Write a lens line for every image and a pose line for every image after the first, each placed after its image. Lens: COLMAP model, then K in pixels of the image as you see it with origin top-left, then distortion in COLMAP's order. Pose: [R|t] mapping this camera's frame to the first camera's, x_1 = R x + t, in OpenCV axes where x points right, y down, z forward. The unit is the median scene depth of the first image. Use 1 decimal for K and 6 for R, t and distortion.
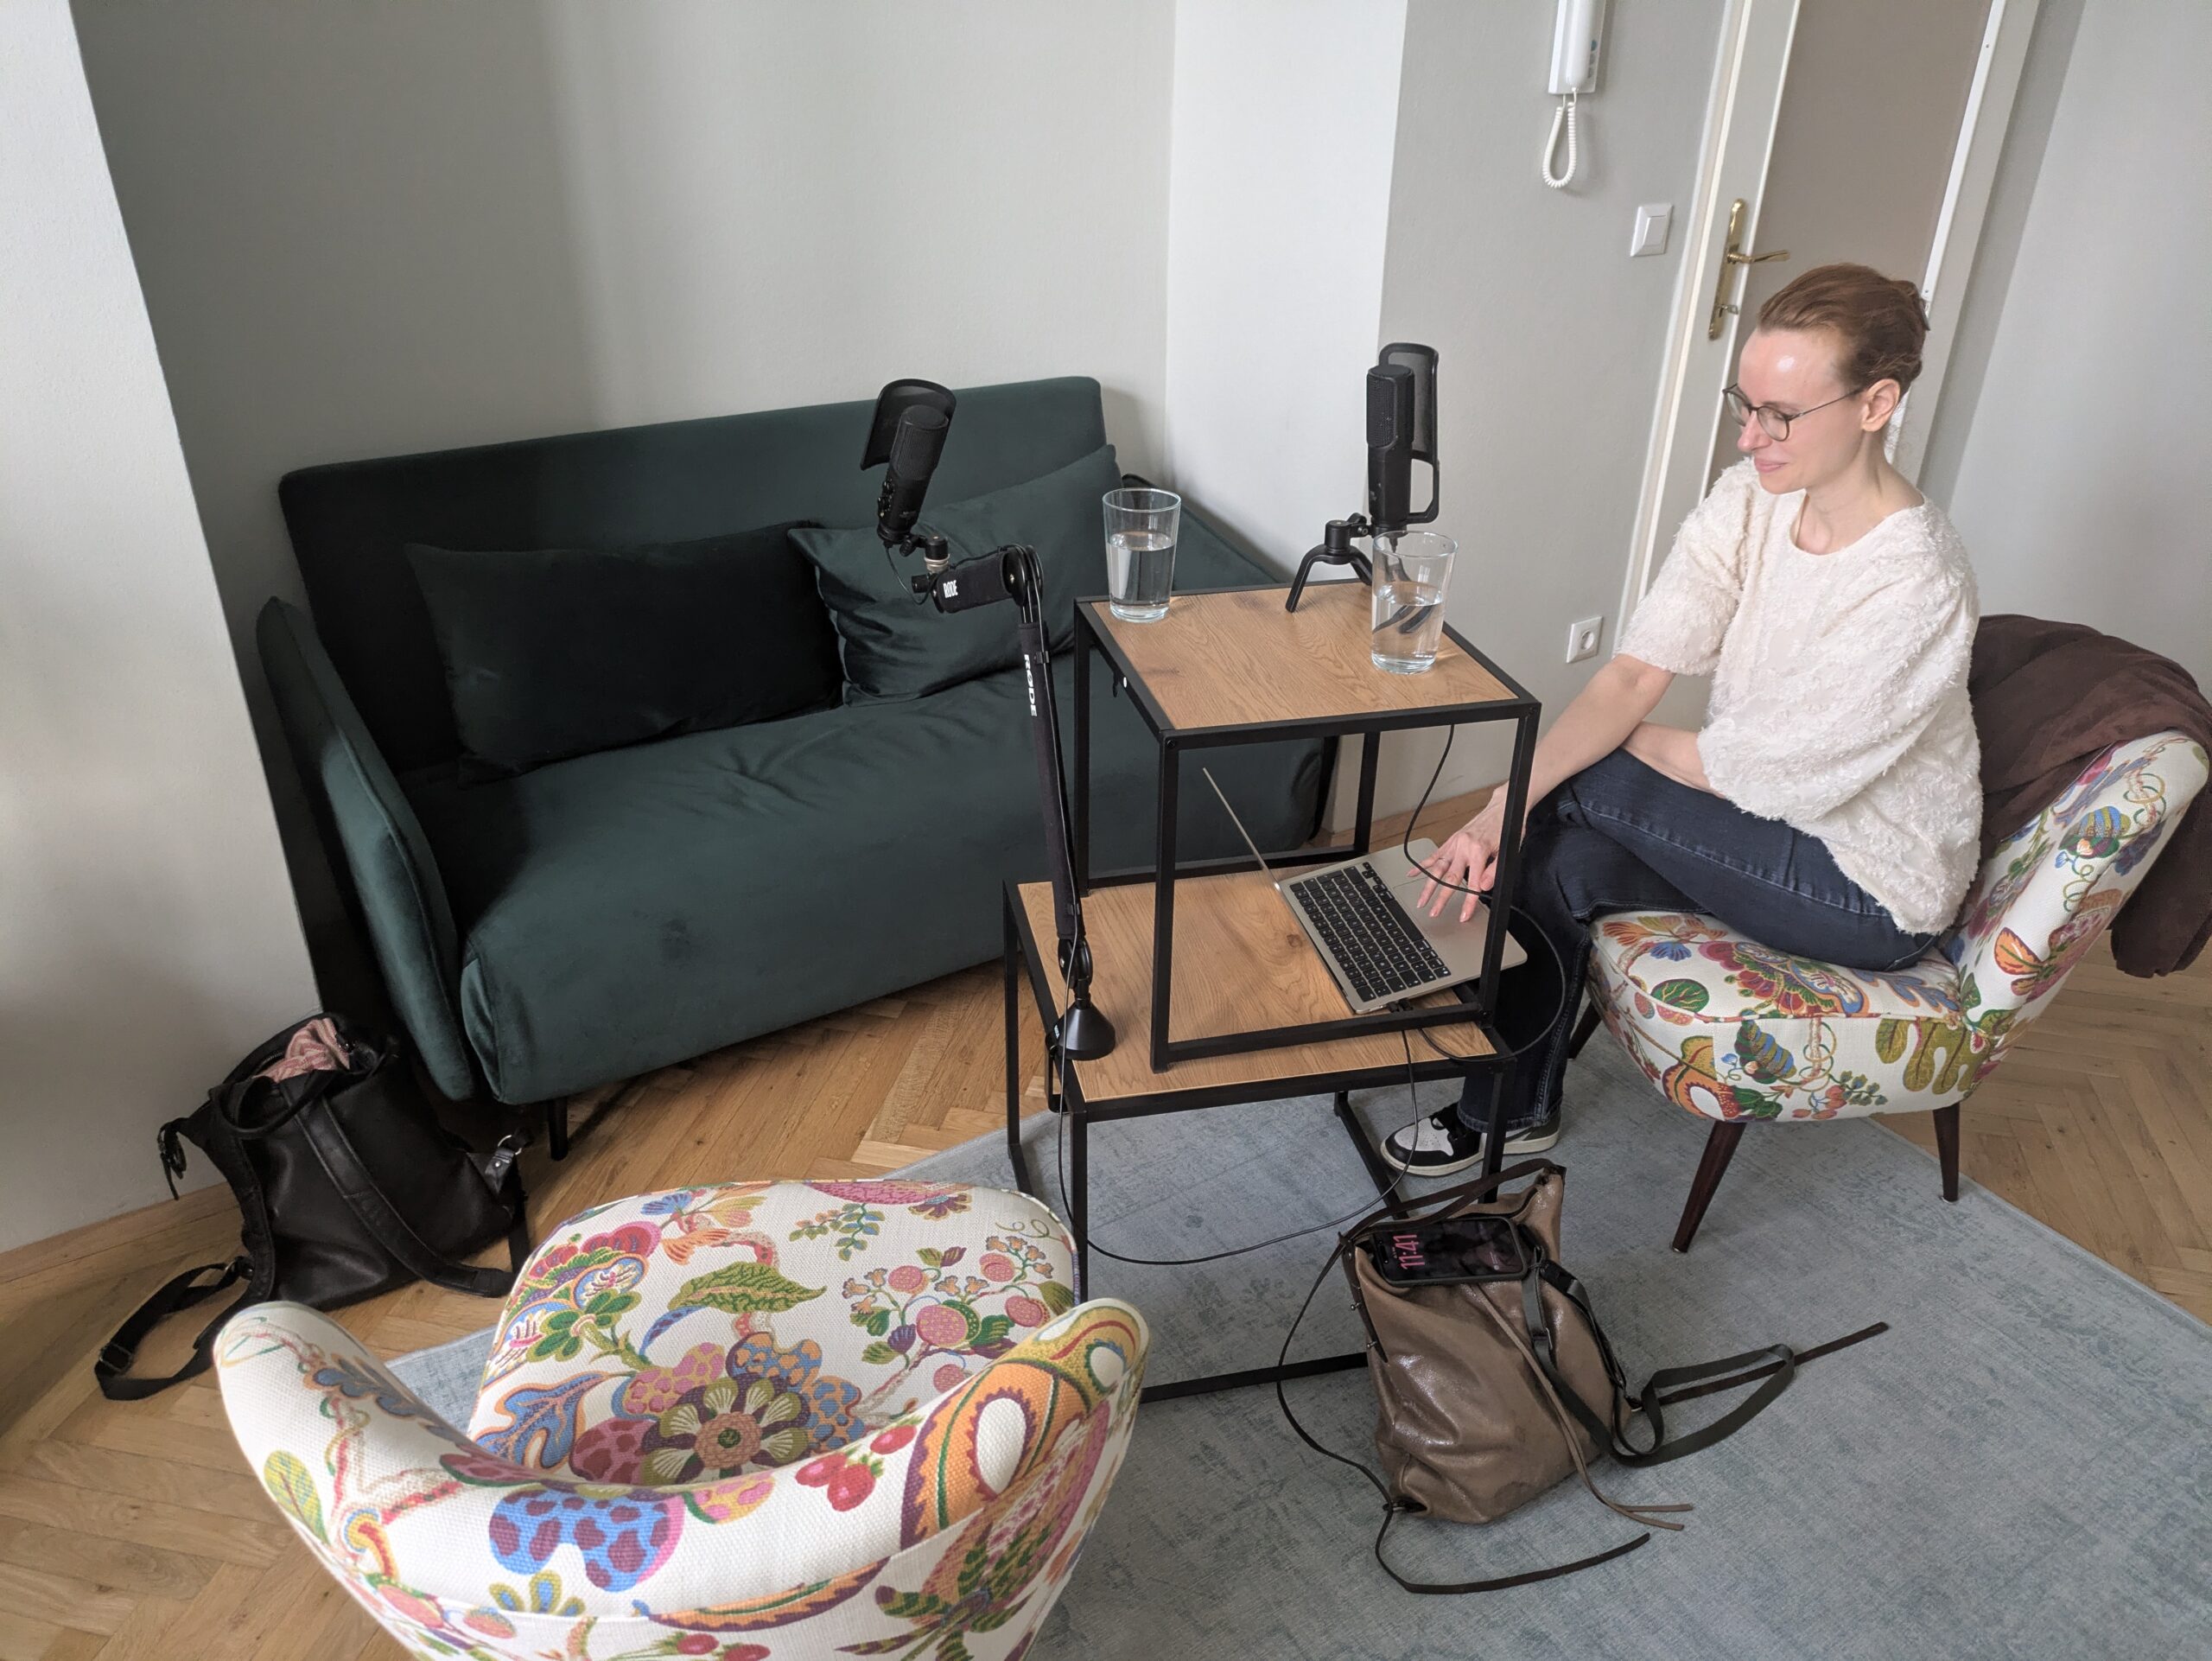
lens RADIAL K [[1640.8, 0, 1106.0], [0, 1640.8, 830.5], [0, 0, 1]] dist [0.032411, -0.002141]
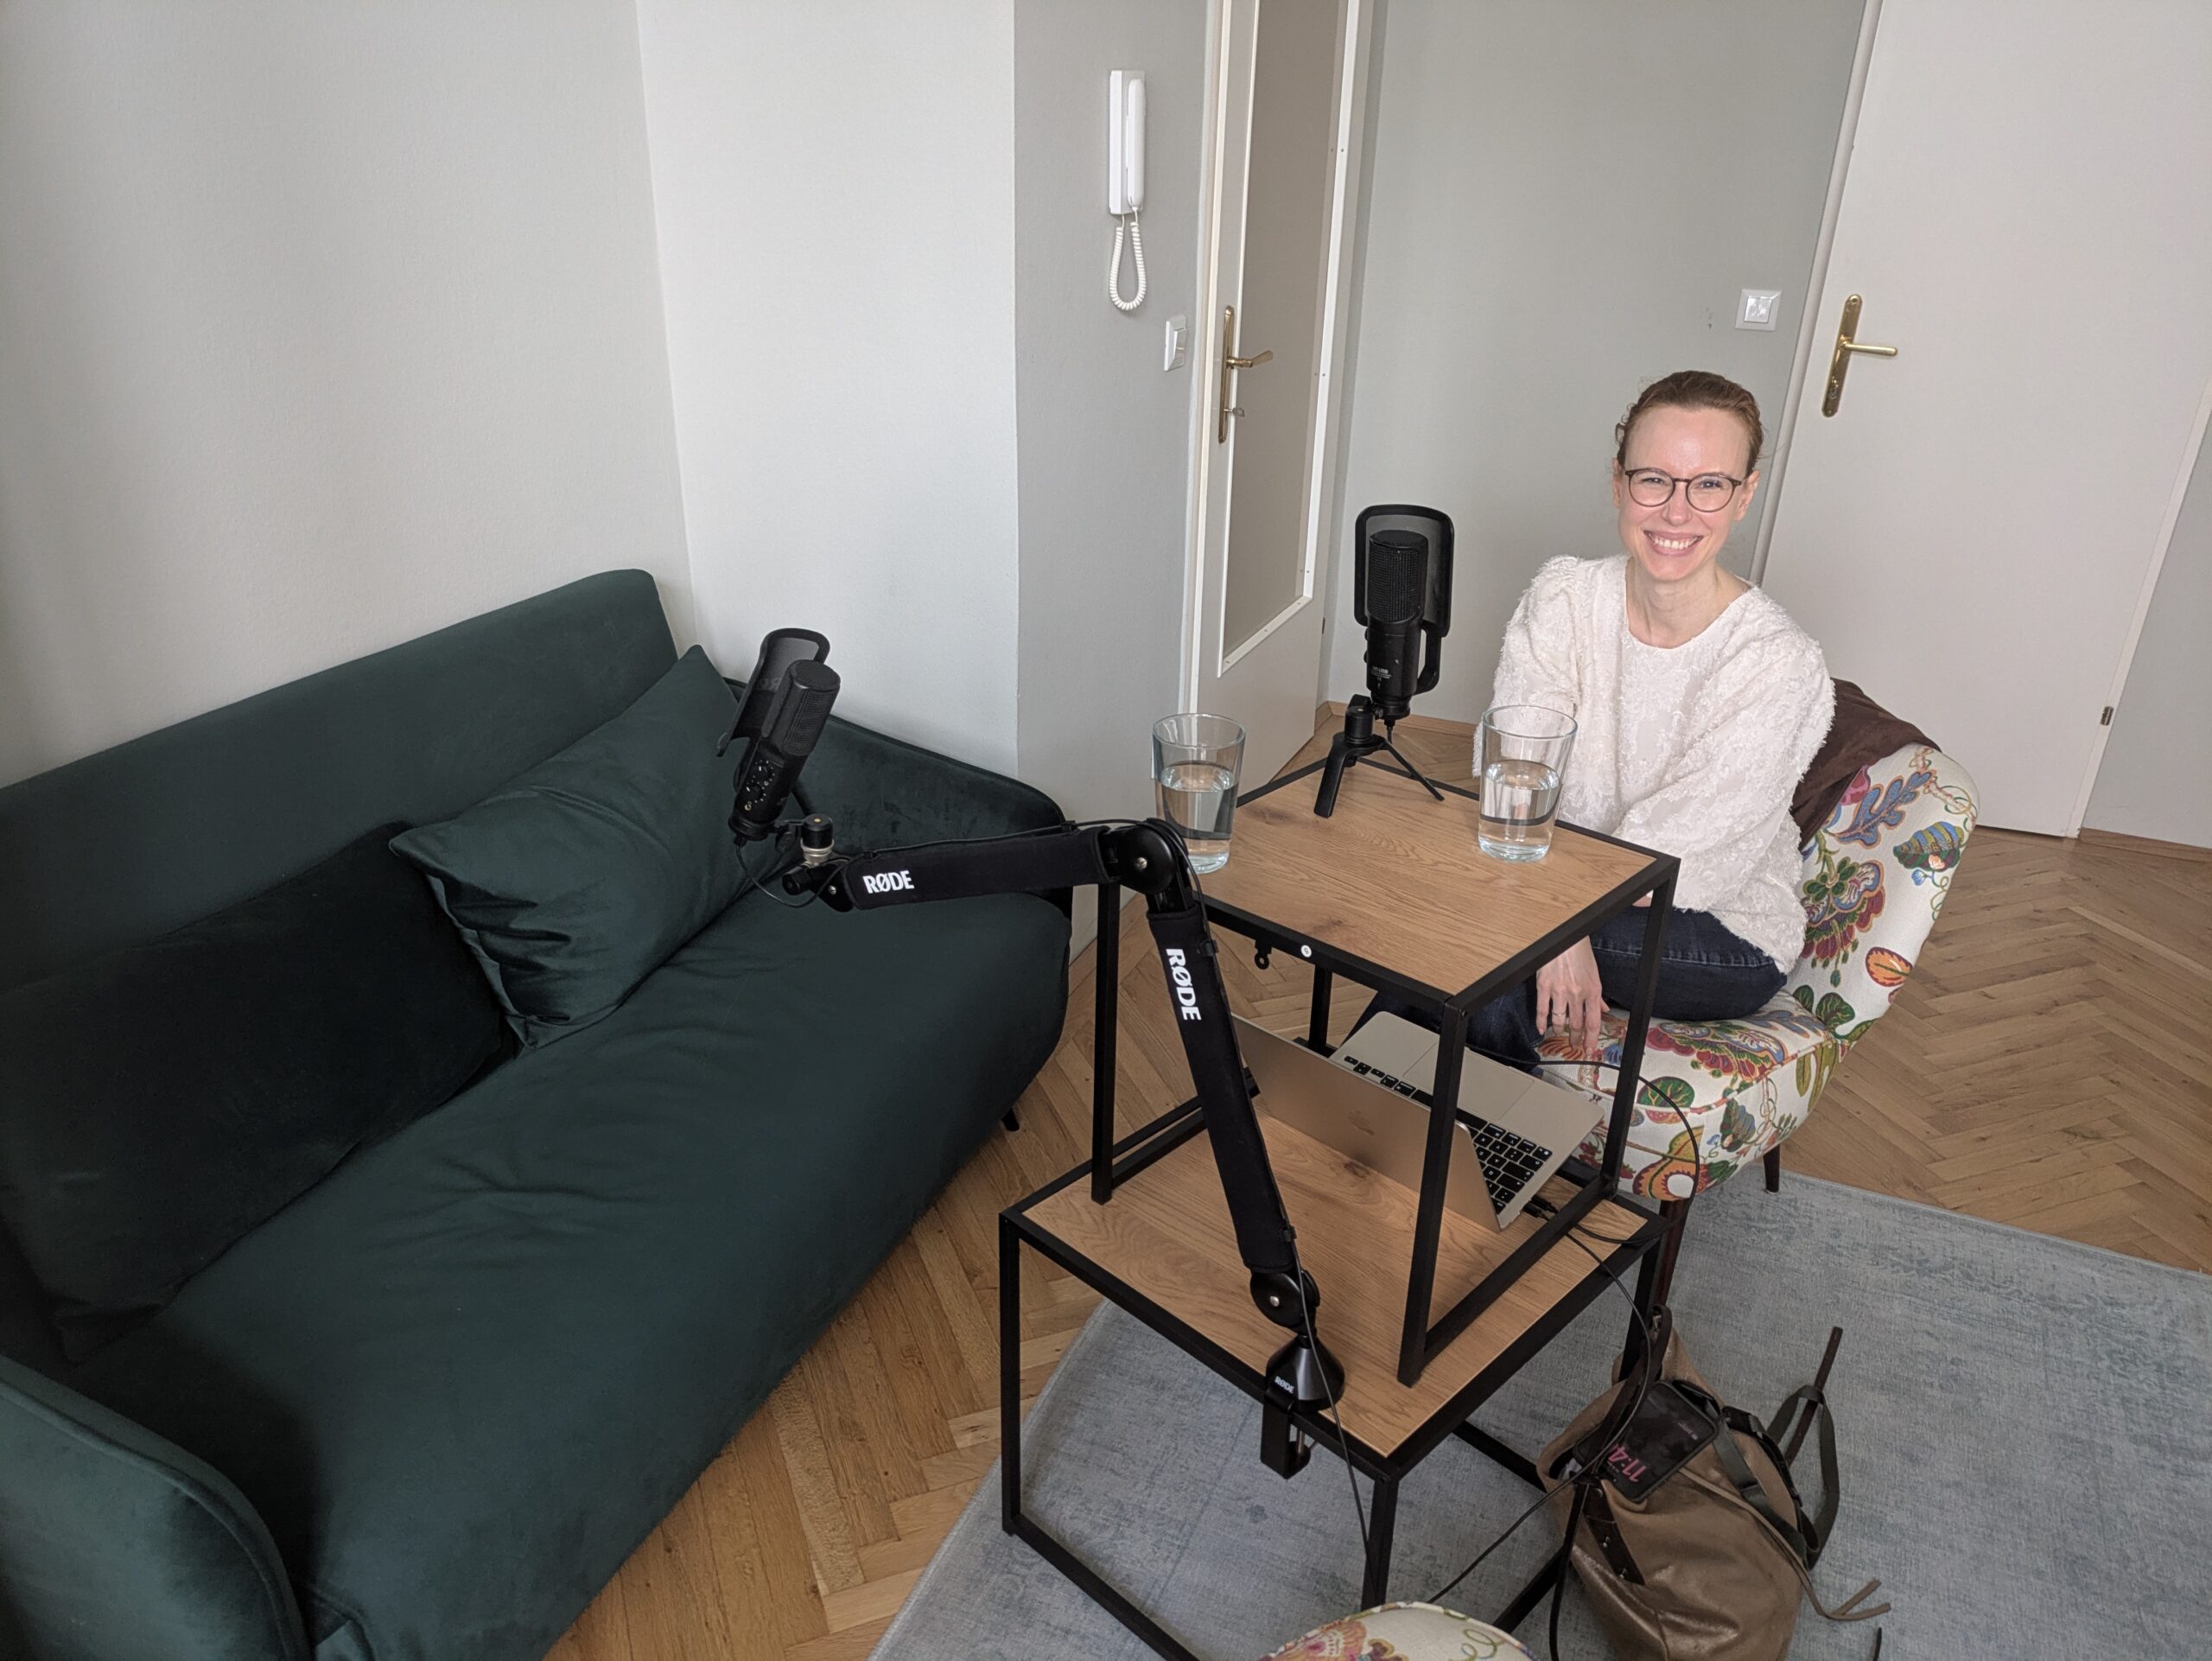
lens RADIAL K [[1644.8, 0, 1103.6], [0, 1644.8, 871.1], [0, 0, 1]] dist [0.028551, -0.006763]
pose [[0.830055, -0.242513, 0.502191, -0.409518], [0.255686, 0.965769, 0.043763, -0.163943], [-0.495613, 0.092077, 0.863649, 0.288051]]
